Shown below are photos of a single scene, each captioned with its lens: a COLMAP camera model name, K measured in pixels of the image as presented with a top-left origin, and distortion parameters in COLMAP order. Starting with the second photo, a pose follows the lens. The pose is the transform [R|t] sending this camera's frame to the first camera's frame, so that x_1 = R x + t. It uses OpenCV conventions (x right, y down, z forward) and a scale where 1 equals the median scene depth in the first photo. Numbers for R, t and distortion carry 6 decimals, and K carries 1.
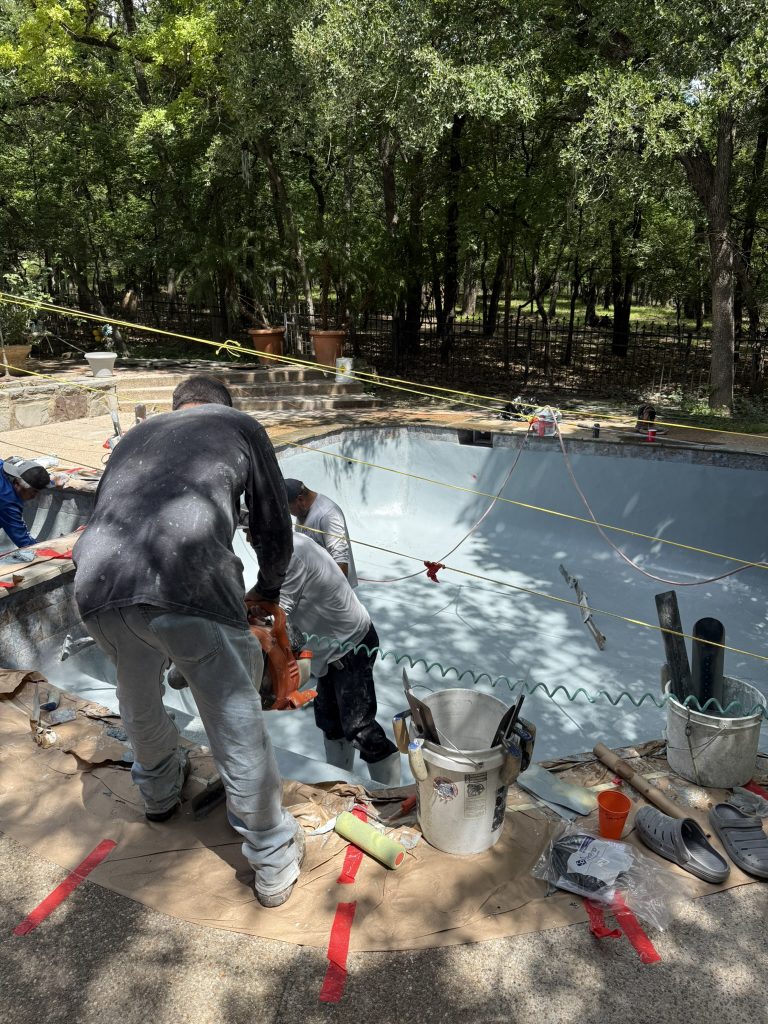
lens RADIAL K [[701.5, 0, 399.3], [0, 701.5, 510.7], [0, 0, 1]] dist [0.071236, -0.066594]
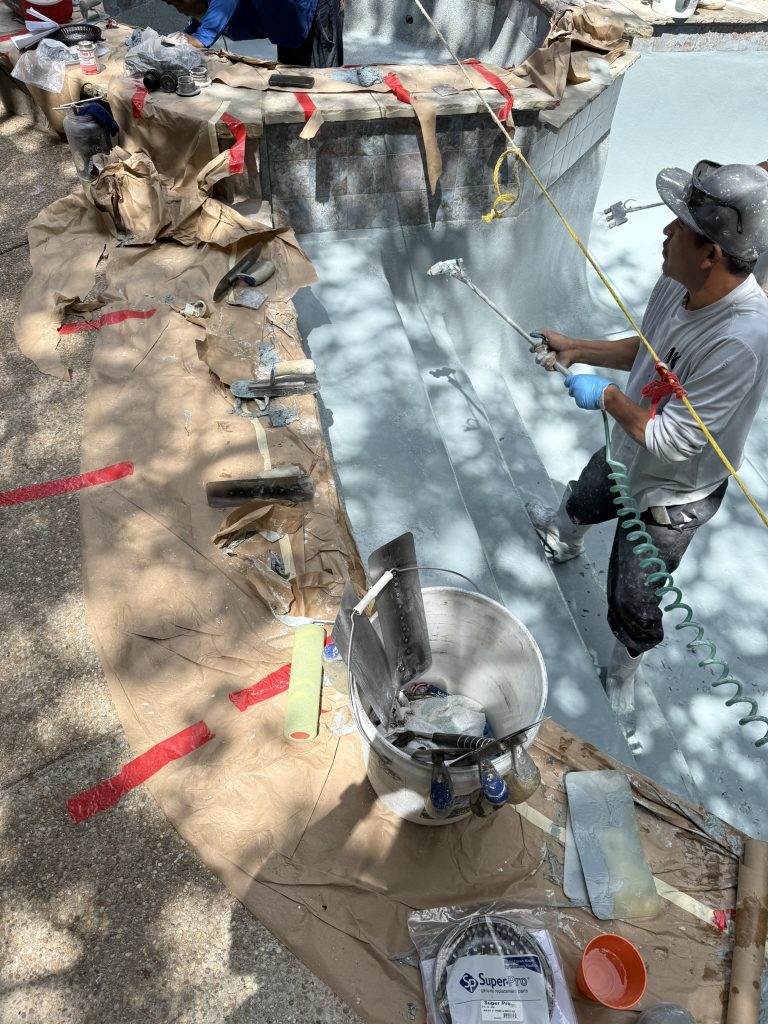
lens RADIAL K [[701.5, 0, 399.3], [0, 701.5, 510.7], [0, 0, 1]] dist [0.071236, -0.066594]
pose [[0.660101, 0.608041, -0.441081, 0.142975], [-0.279487, 0.743832, 0.607125, -0.071418], [0.697247, -0.277488, 0.660944, 0.410005]]
